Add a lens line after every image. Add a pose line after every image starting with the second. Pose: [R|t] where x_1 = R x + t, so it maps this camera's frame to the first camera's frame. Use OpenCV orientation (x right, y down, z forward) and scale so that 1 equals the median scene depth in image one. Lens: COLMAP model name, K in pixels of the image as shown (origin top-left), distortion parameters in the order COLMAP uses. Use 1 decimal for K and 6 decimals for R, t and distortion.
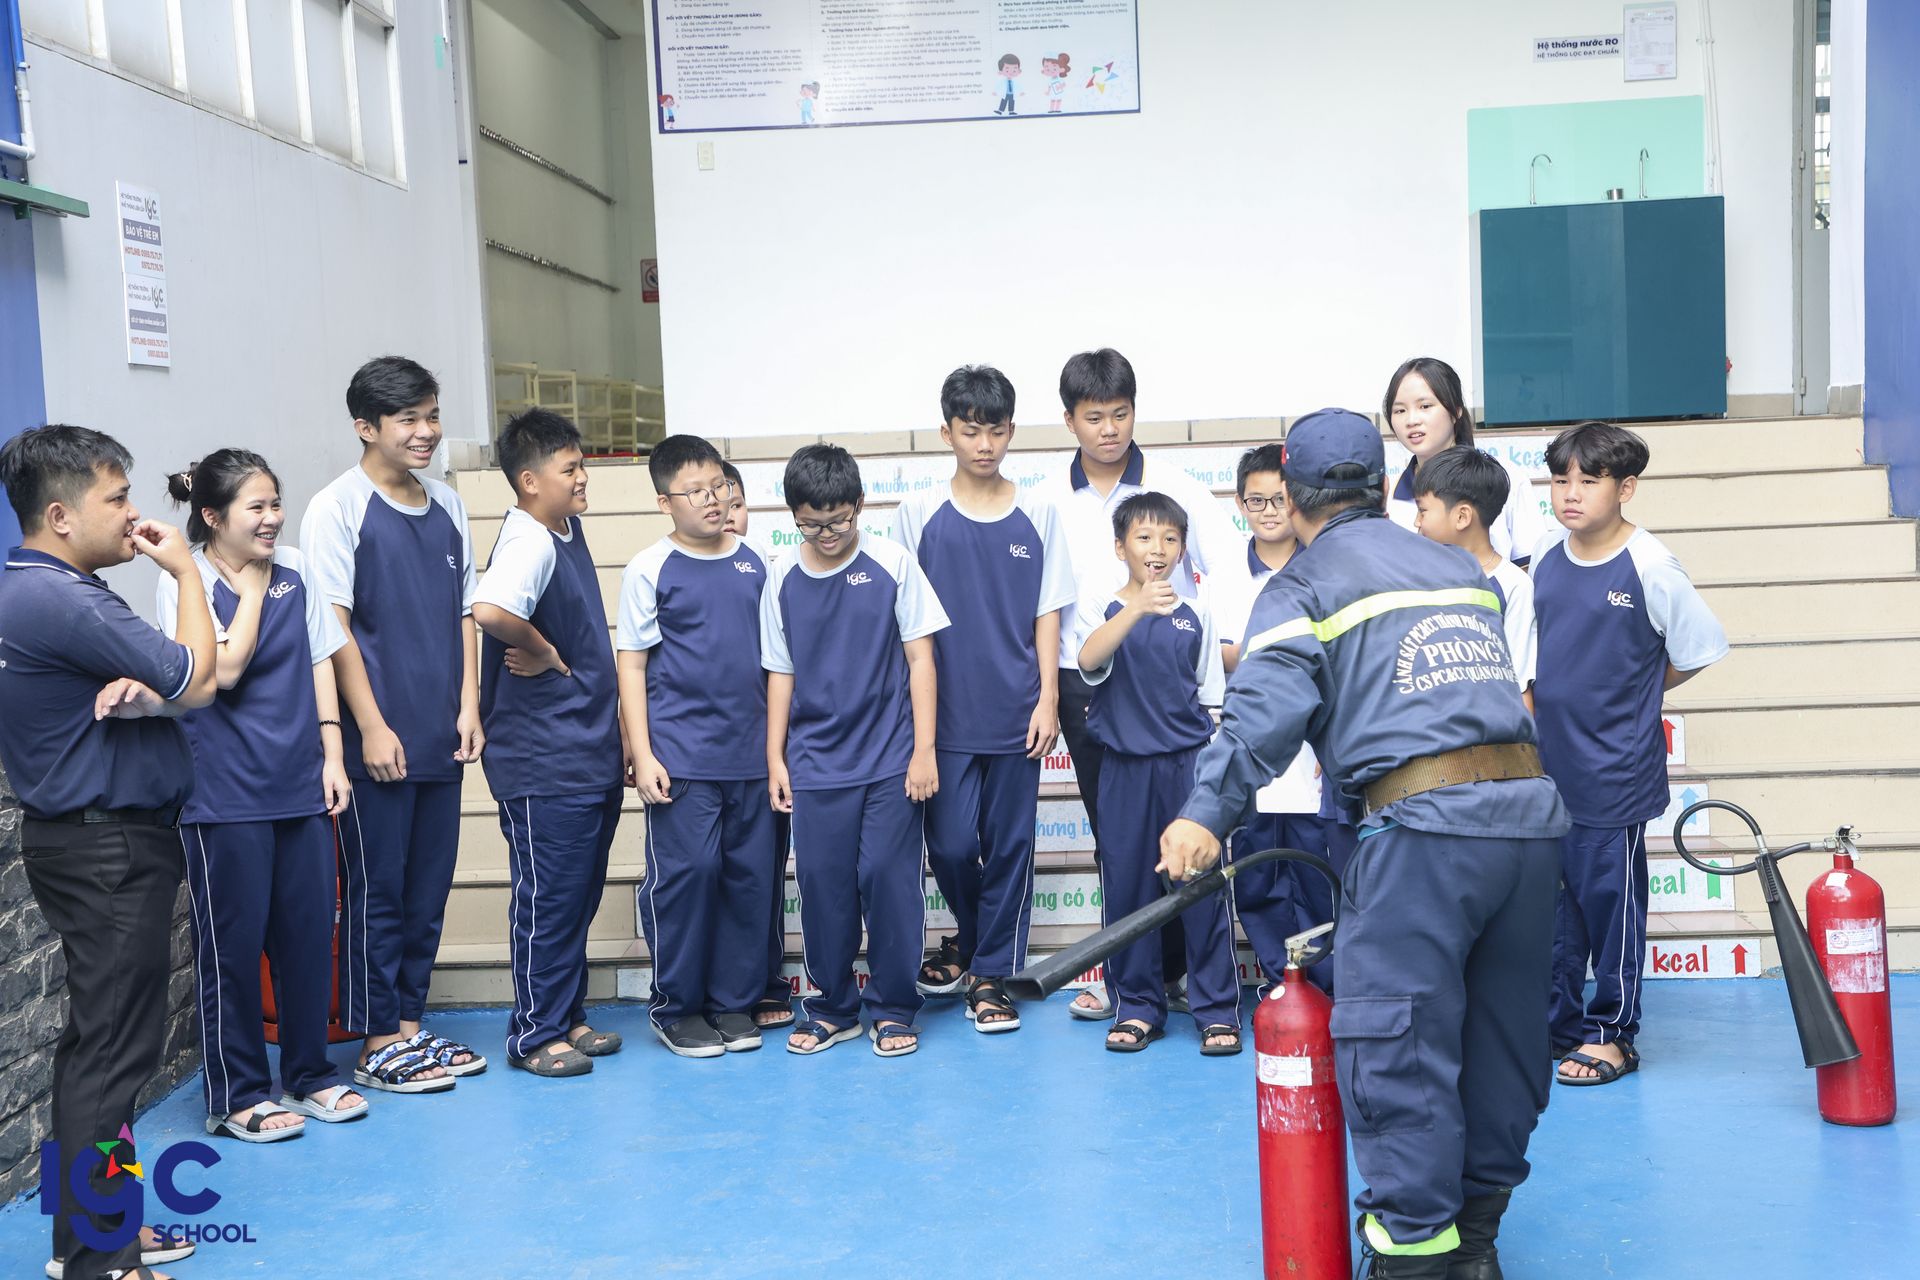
lens RADIAL K [[2853.0, 0, 967.9], [0, 2853.0, 651.2], [0, 0, 1]] dist [0.236055, 0.000000]
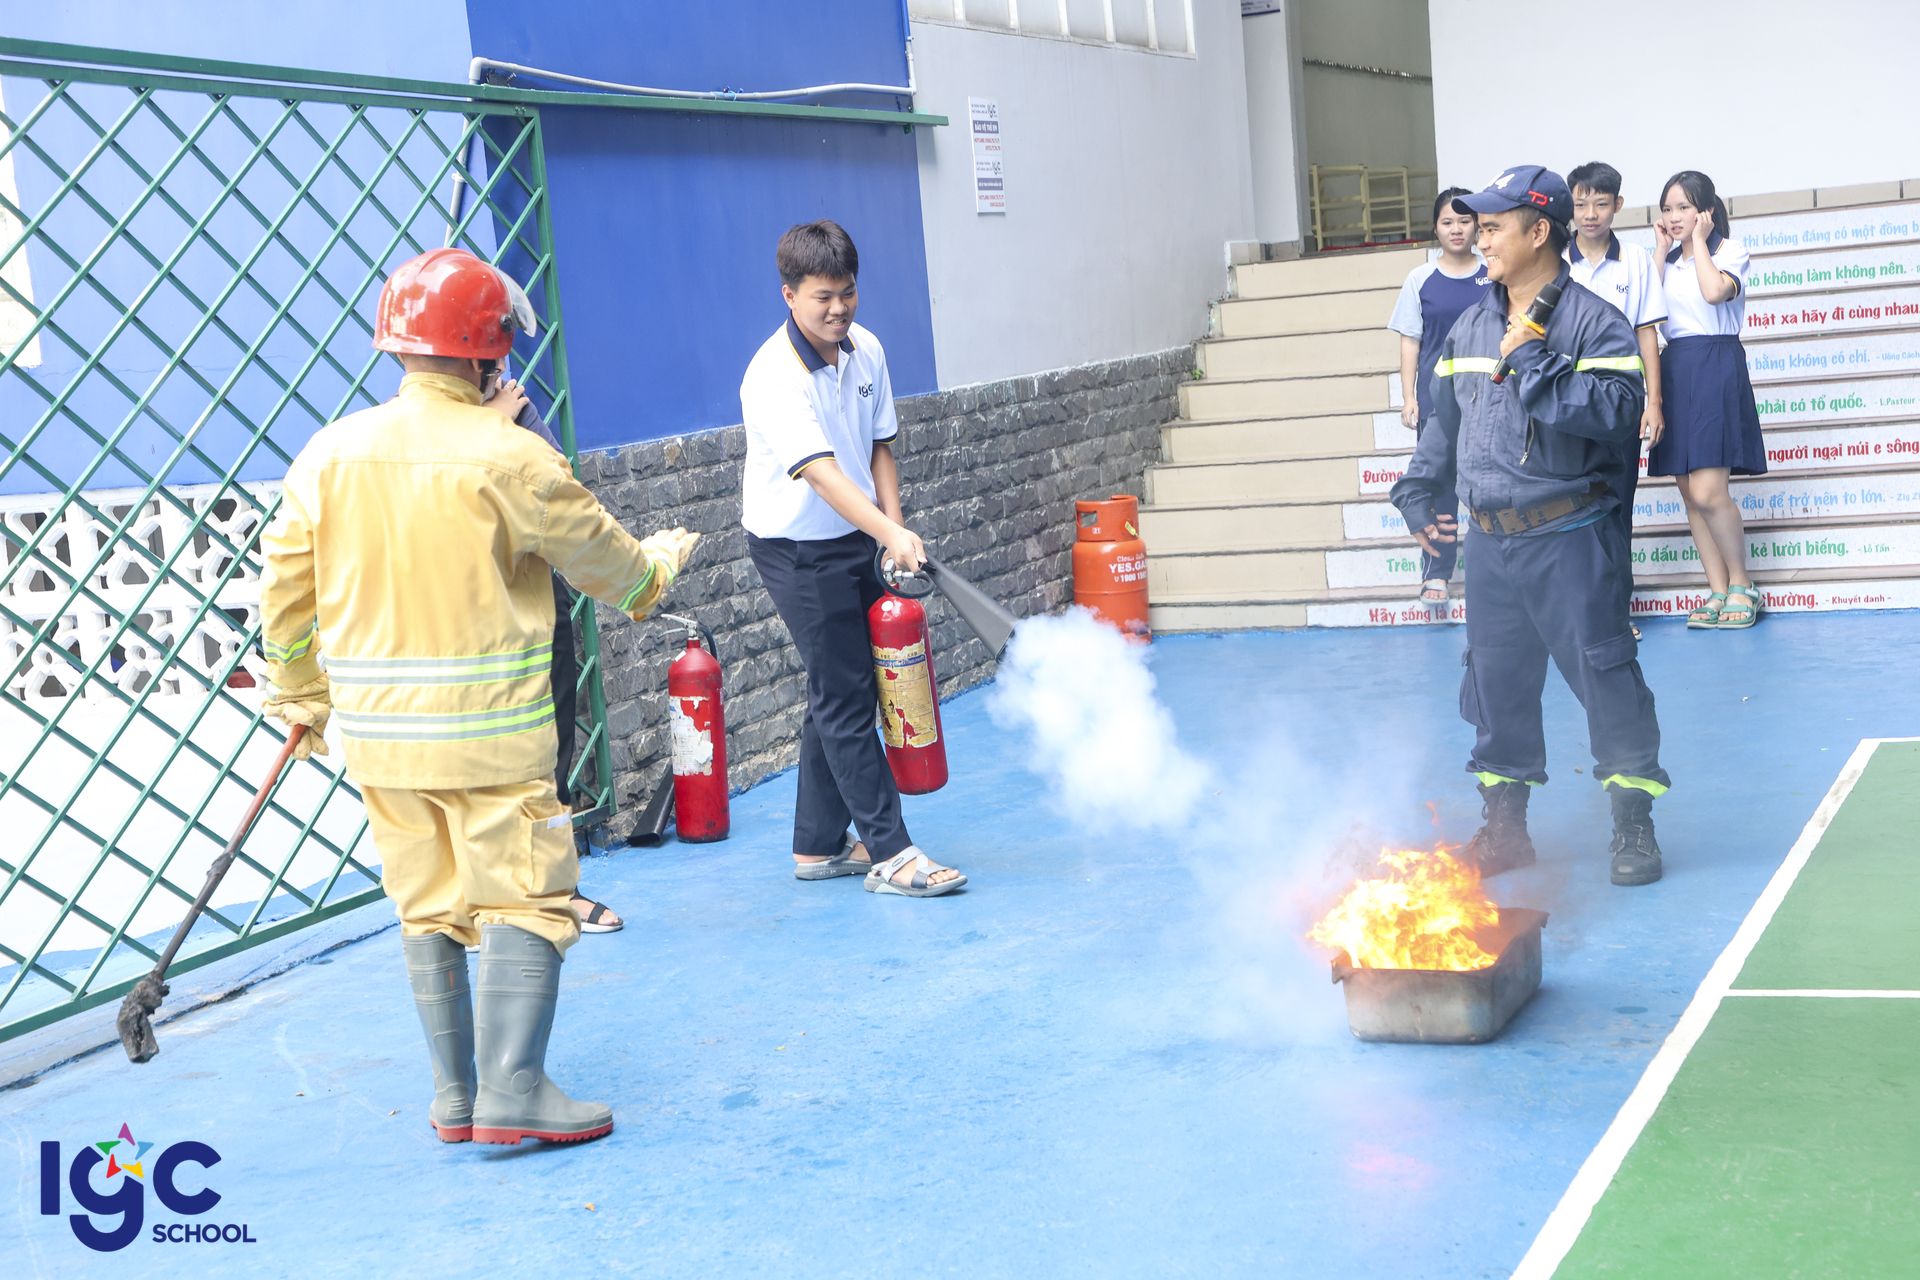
lens RADIAL K [[3092.4, 0, 956.9], [0, 3092.4, 641.0], [0, 0, 1]] dist [0.239660, 0.000000]
pose [[0.943338, -0.004746, -0.331800, 0.248963], [0.025617, 0.997955, 0.058558, 0.032385], [0.330844, -0.063740, 0.941531, -0.579212]]
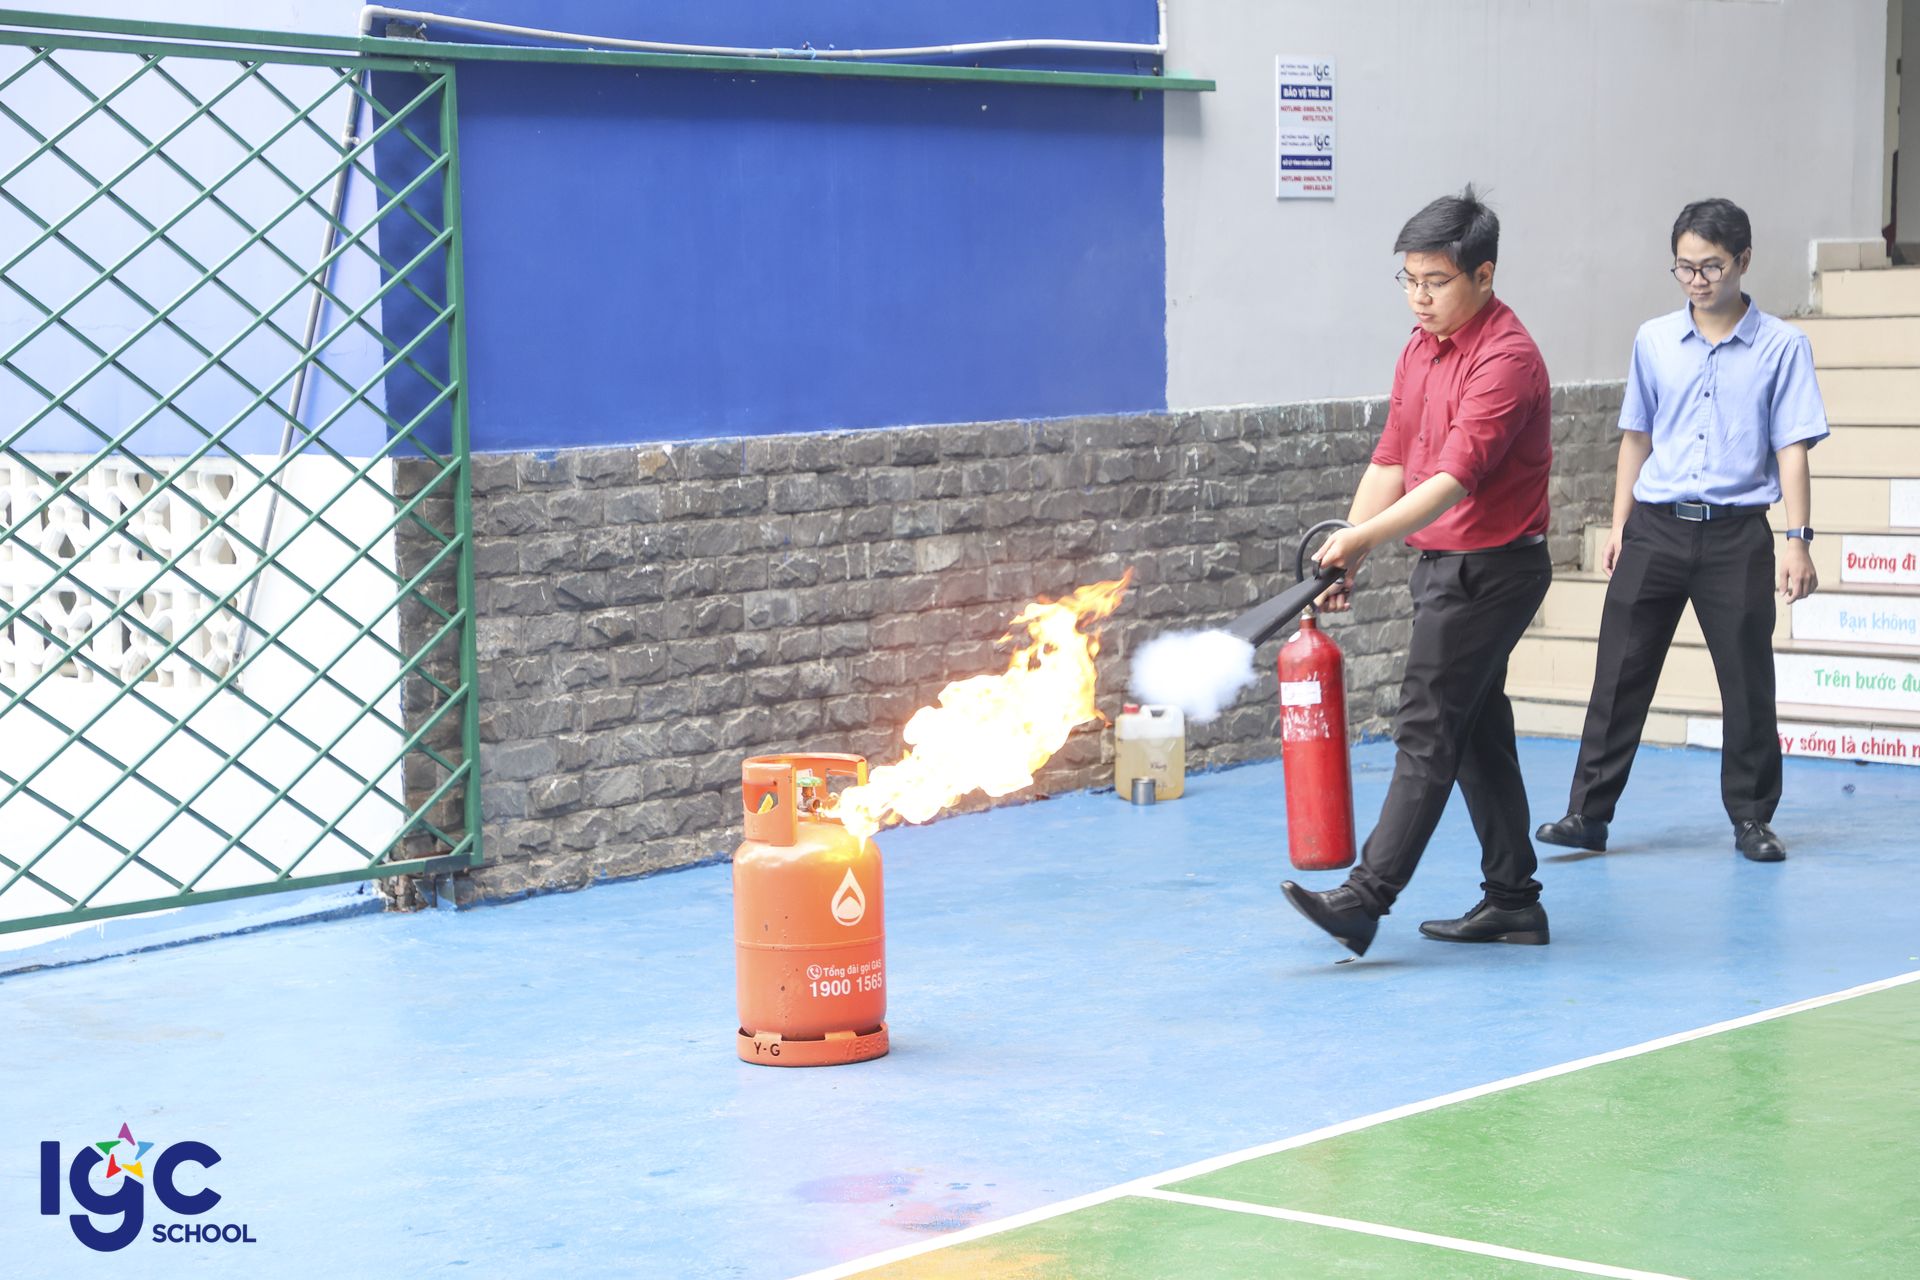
lens RADIAL K [[4053.8, 0, 959.1], [0, 4053.8, 626.8], [0, 0, 1]] dist [0.394493, 0.000000]
pose [[0.775880, 0.069924, -0.626994, 0.720014], [-0.050365, 0.997532, 0.048923, 0.009006], [0.628867, -0.006380, 0.777486, -0.473219]]
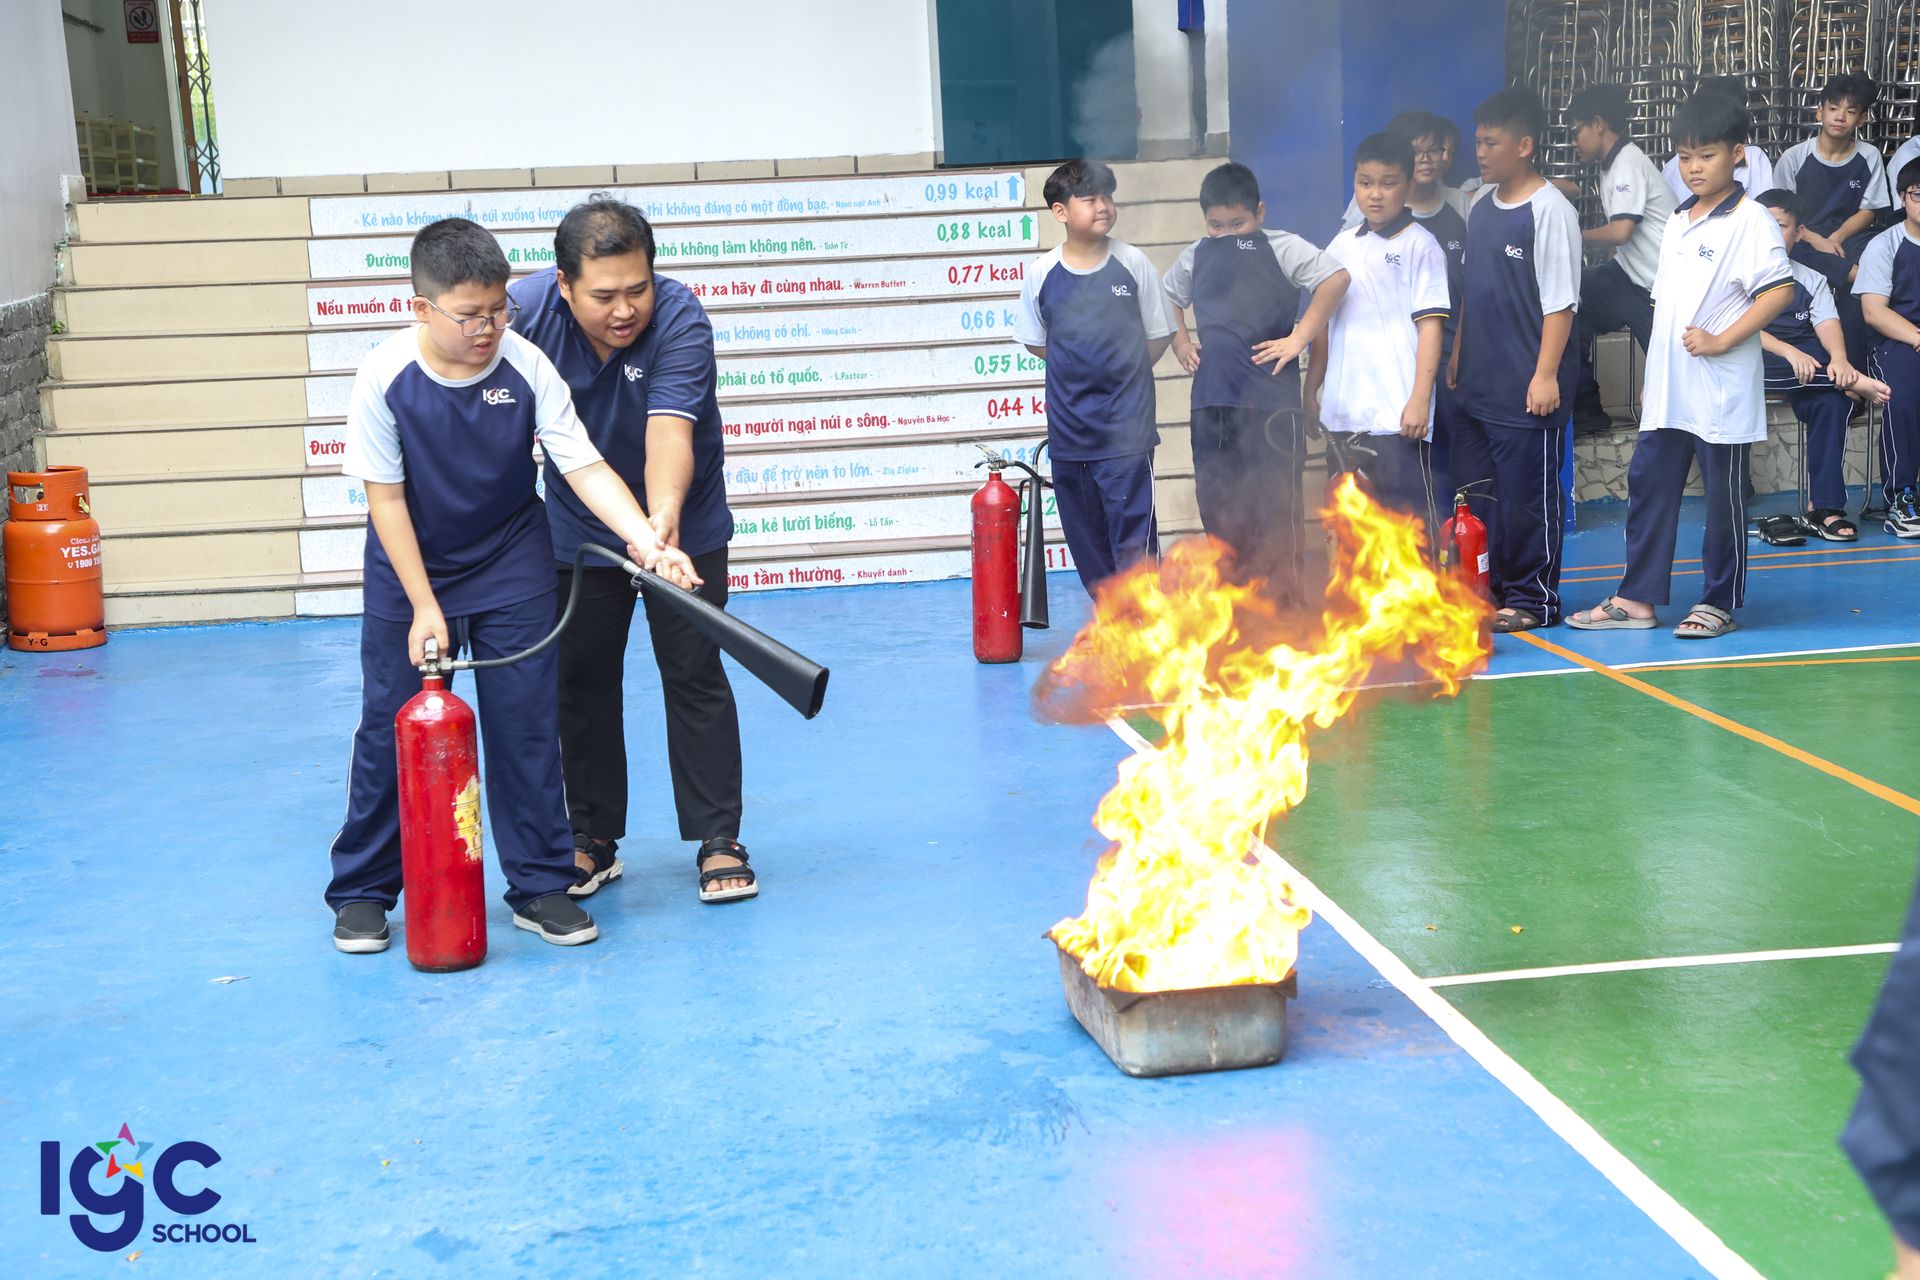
lens RADIAL K [[3092.4, 0, 962.7], [0, 3092.4, 625.8], [0, 0, 1]] dist [0.239660, 0.000000]
pose [[0.982646, -0.034379, 0.182275, -0.092325], [0.022111, 0.997377, 0.068918, 0.036863], [-0.184166, -0.063692, 0.980829, -0.454554]]
